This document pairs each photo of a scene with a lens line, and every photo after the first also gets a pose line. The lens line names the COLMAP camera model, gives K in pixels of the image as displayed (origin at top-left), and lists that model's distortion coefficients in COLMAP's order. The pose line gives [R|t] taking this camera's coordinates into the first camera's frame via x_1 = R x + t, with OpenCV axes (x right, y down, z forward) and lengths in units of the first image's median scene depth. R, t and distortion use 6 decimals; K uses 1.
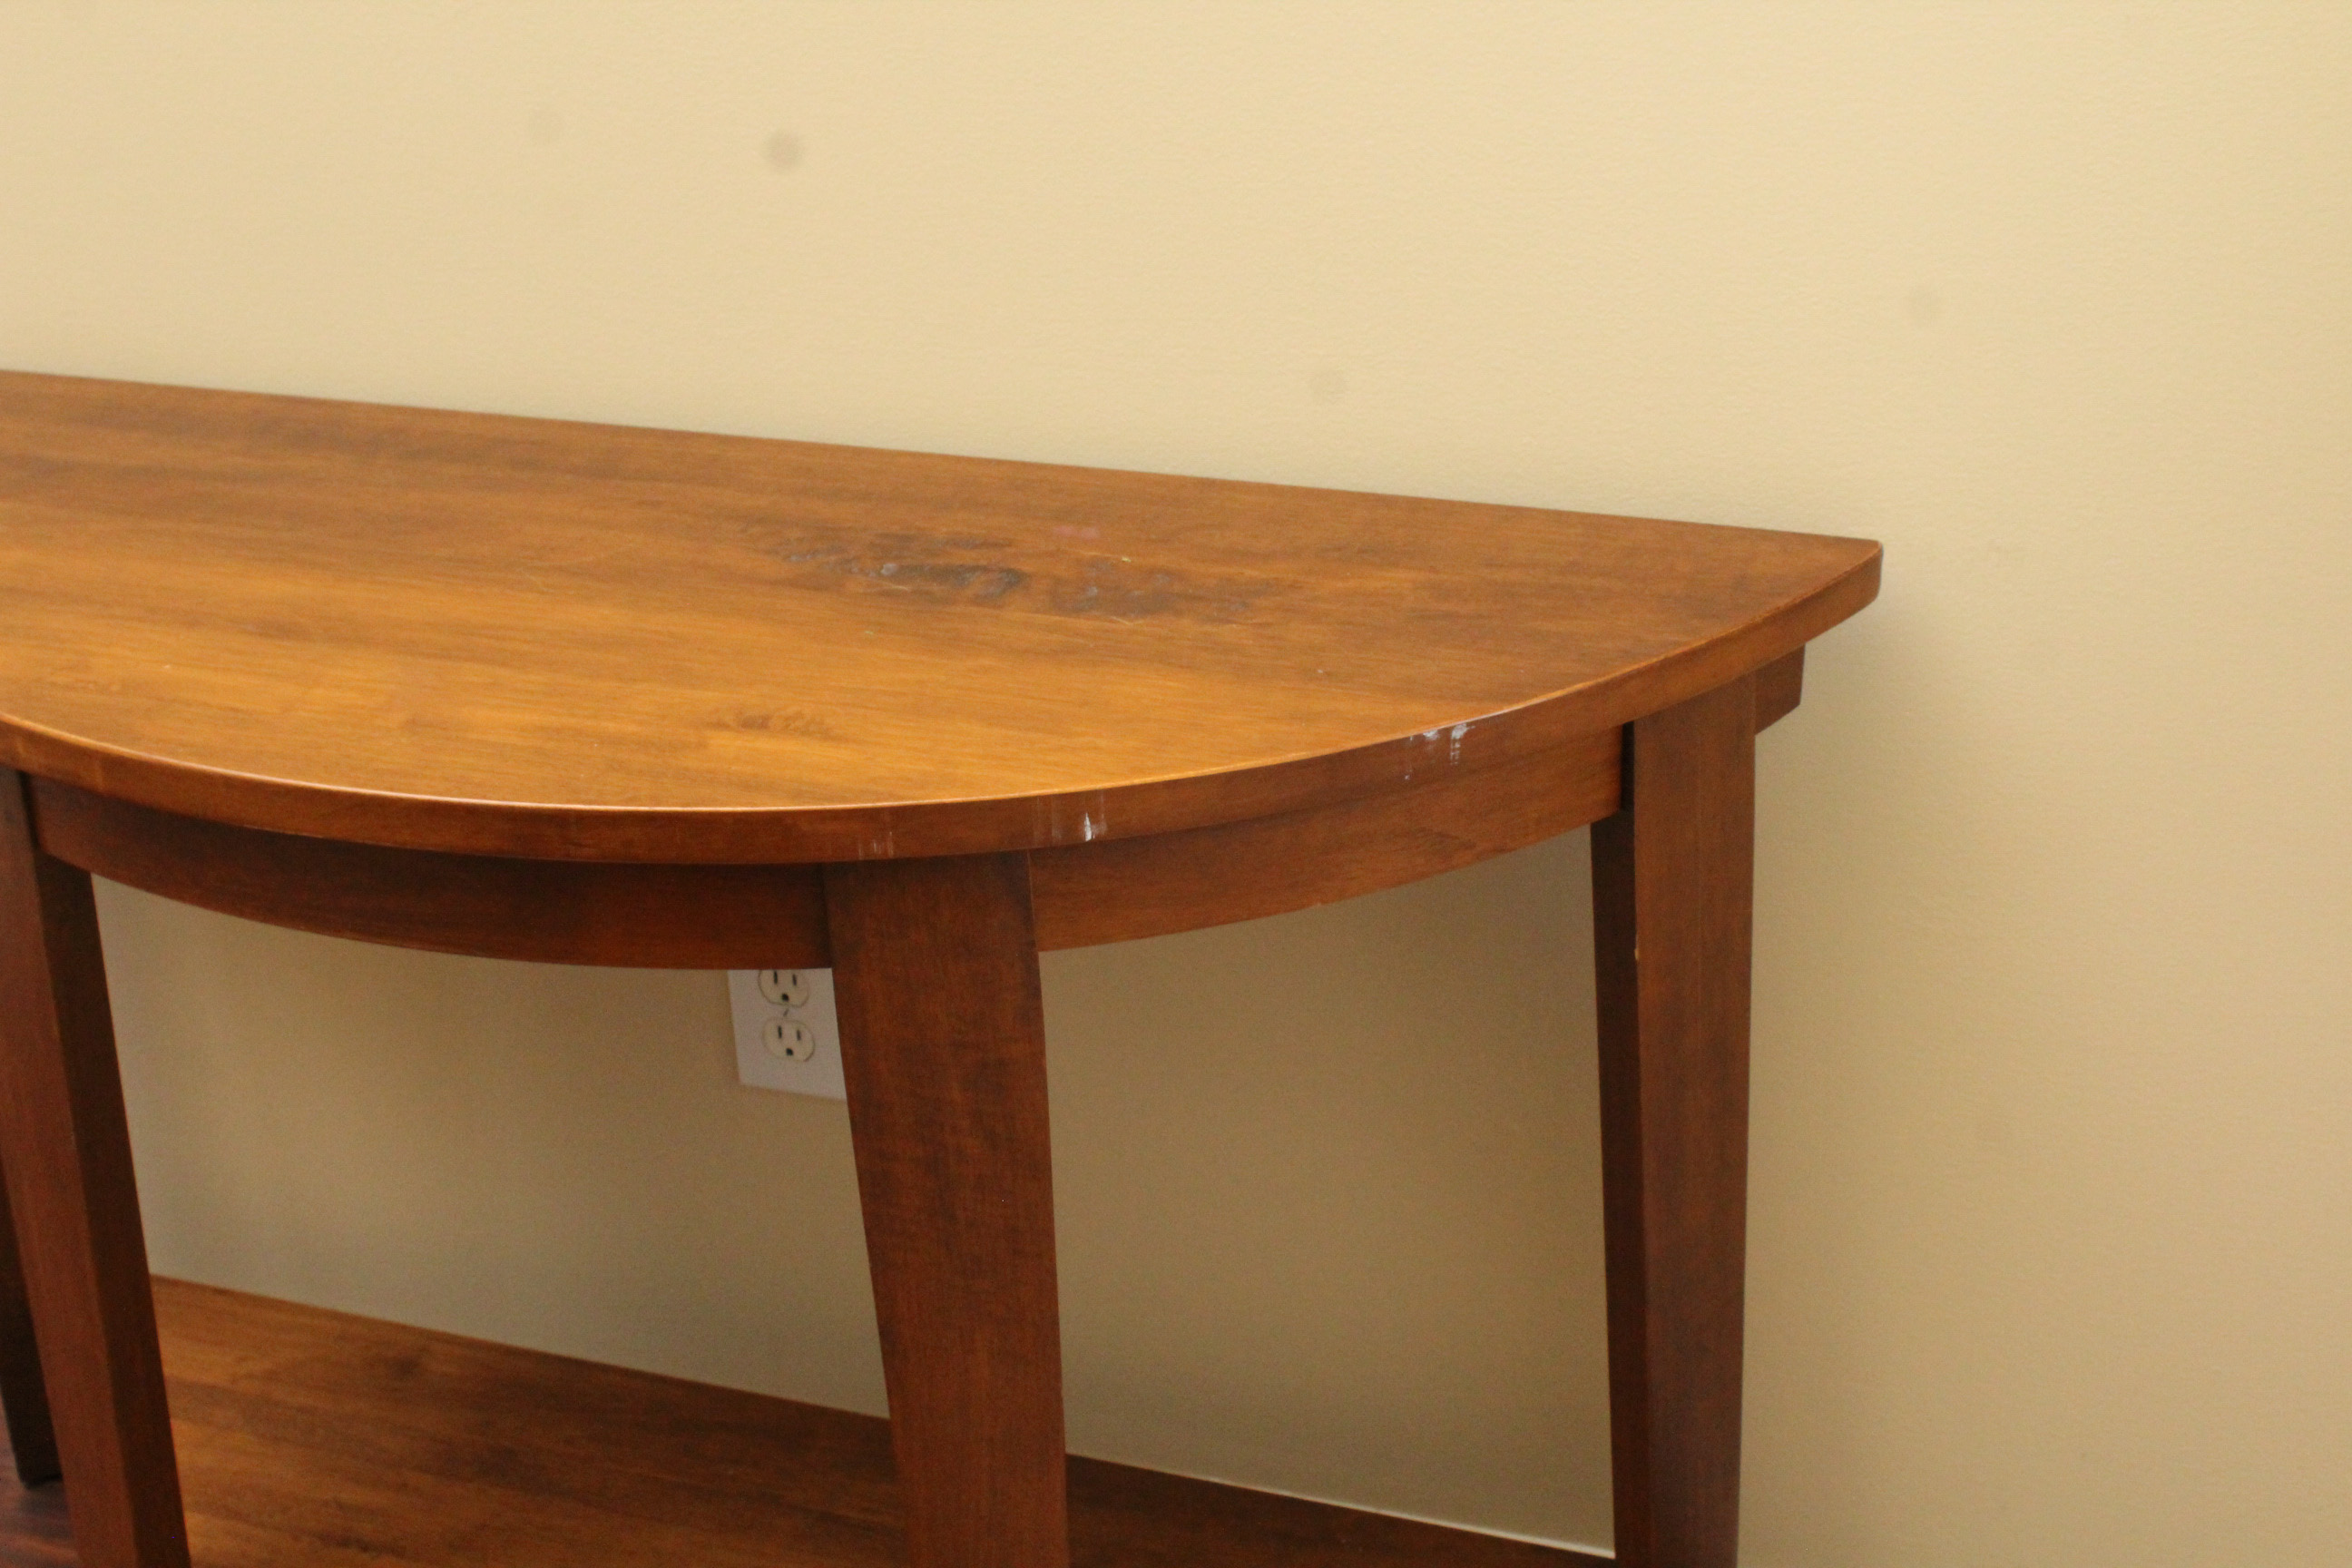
lens RADIAL K [[3363.5, 0, 1176.9], [0, 3363.5, 801.1], [0, 0, 1]] dist [-0.048871, 0.000000]
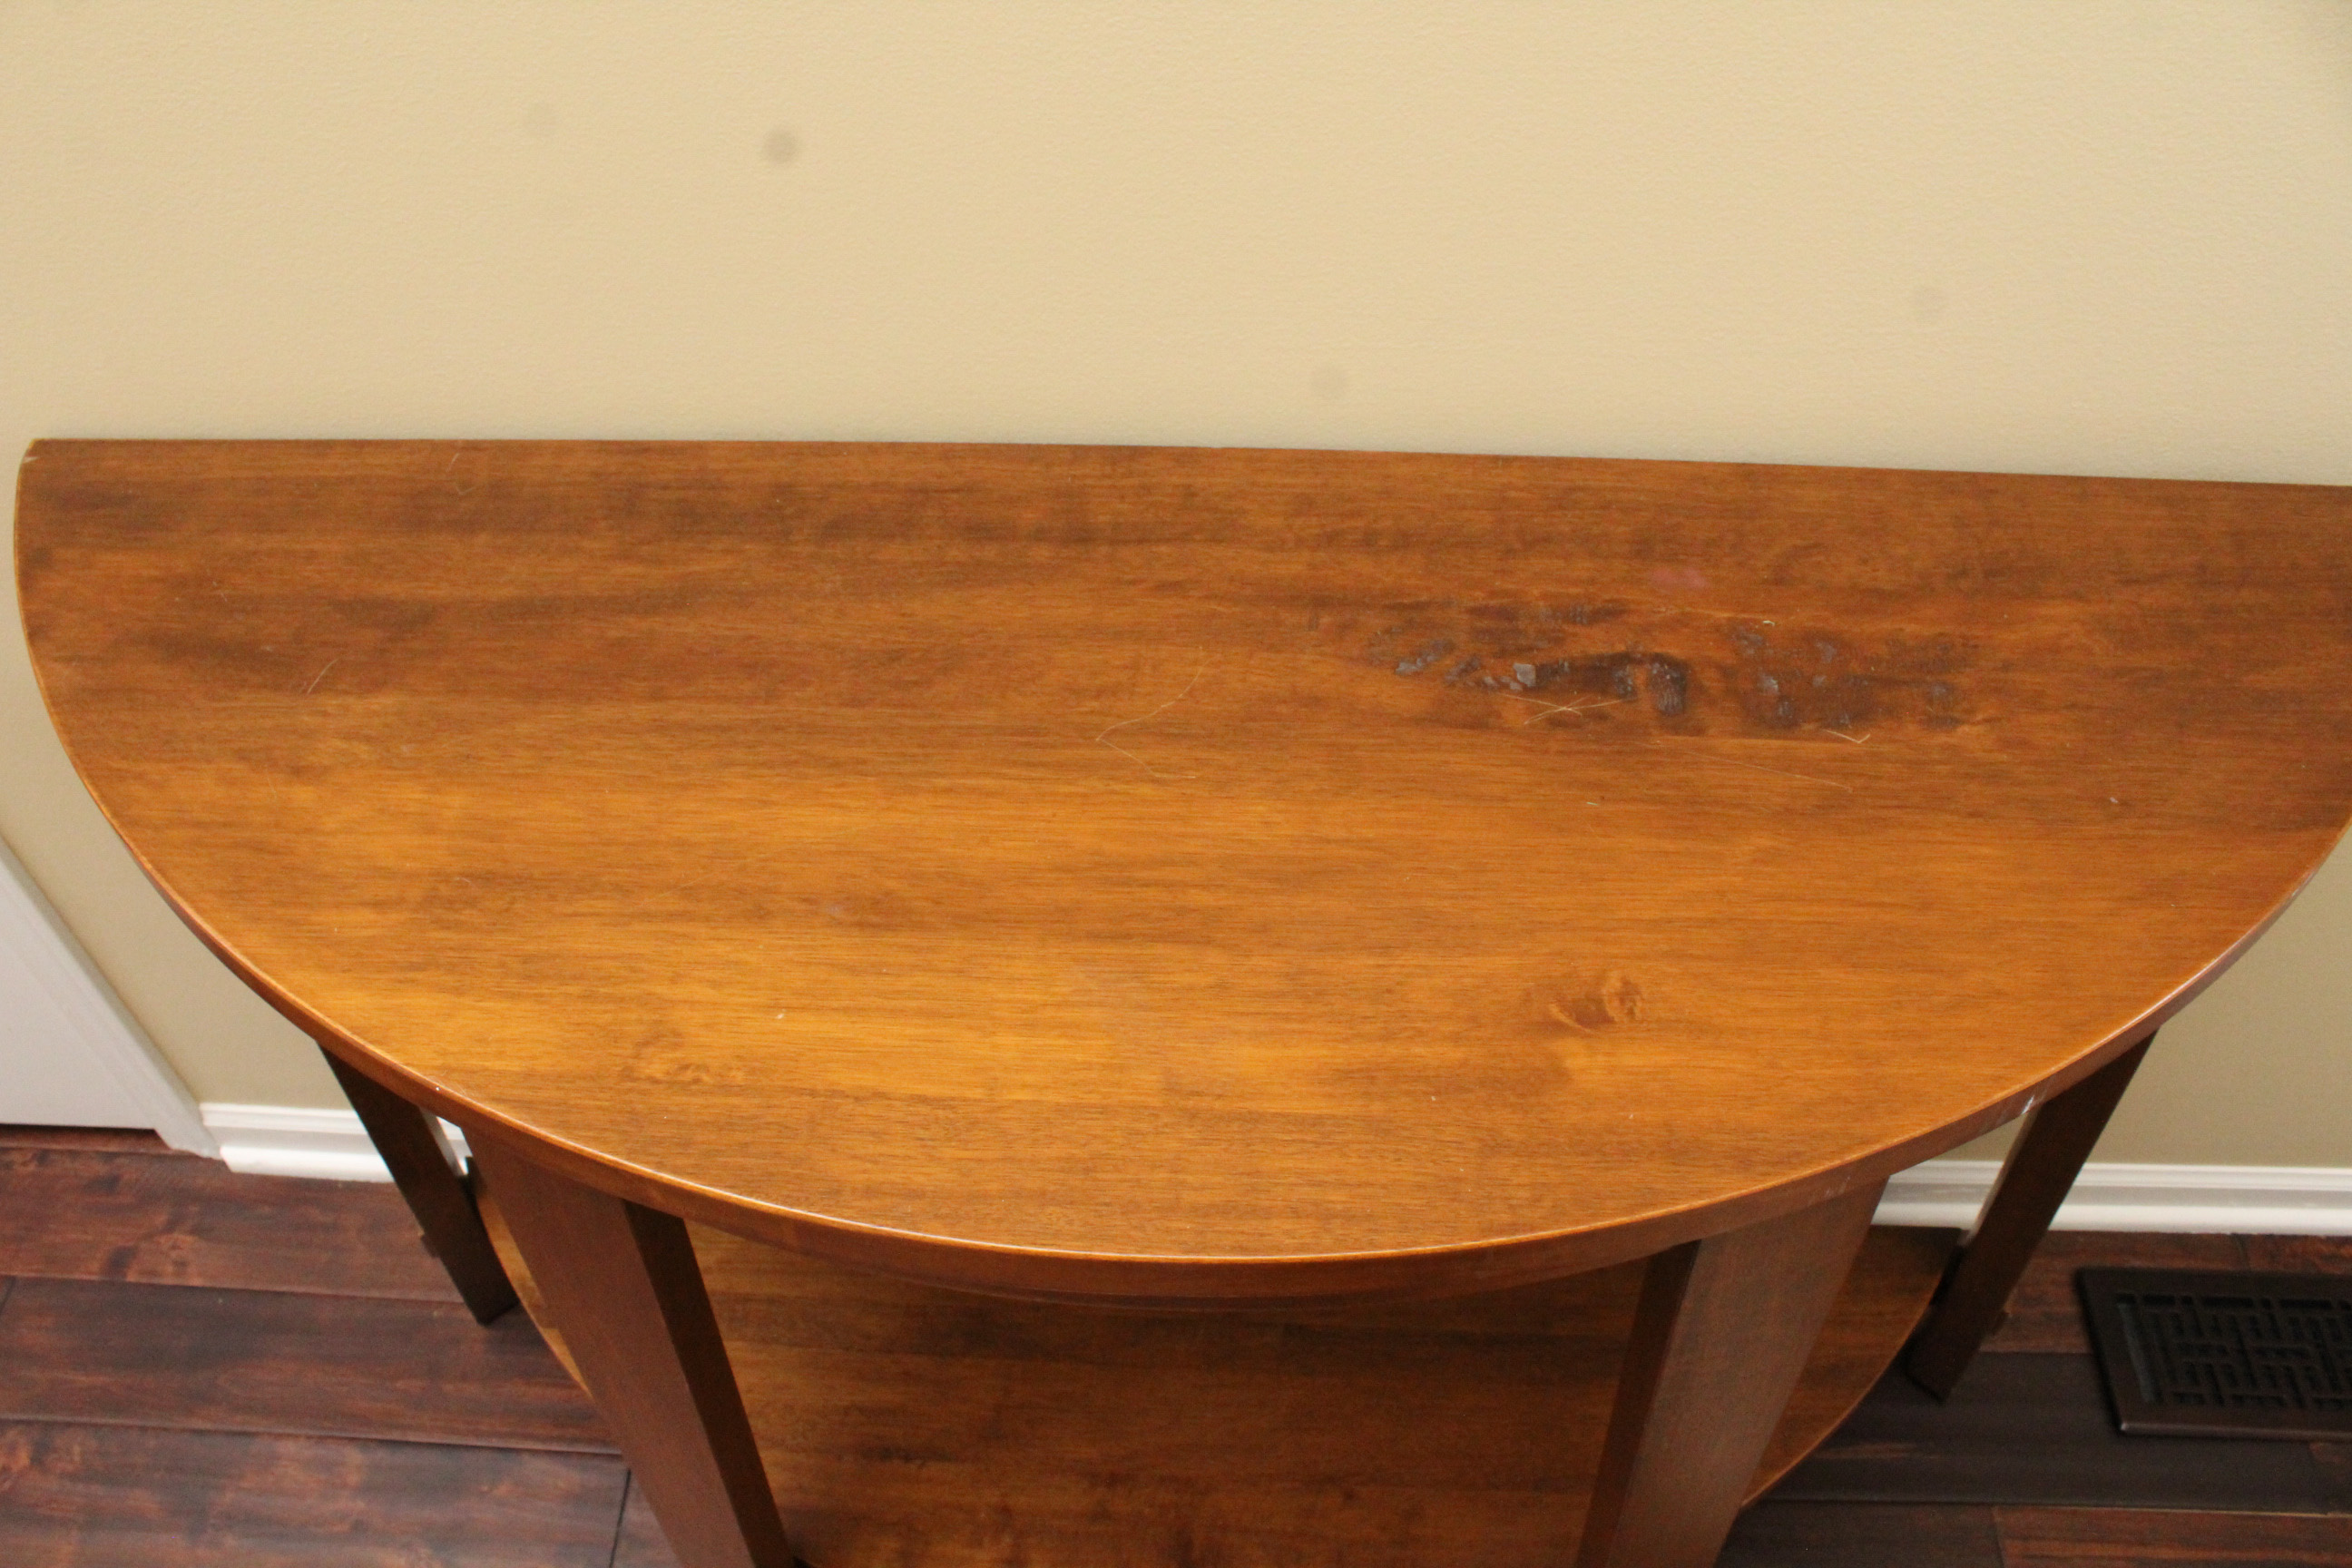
lens RADIAL K [[1892.5, 0, 1168.1], [0, 1892.5, 799.0], [0, 0, 1]] dist [-0.130969, 0.050651]
pose [[0.962727, -0.186996, 0.195420, -0.284566], [0.105034, 0.924277, 0.366988, -0.234773], [-0.249247, -0.332784, 0.909467, 0.581592]]
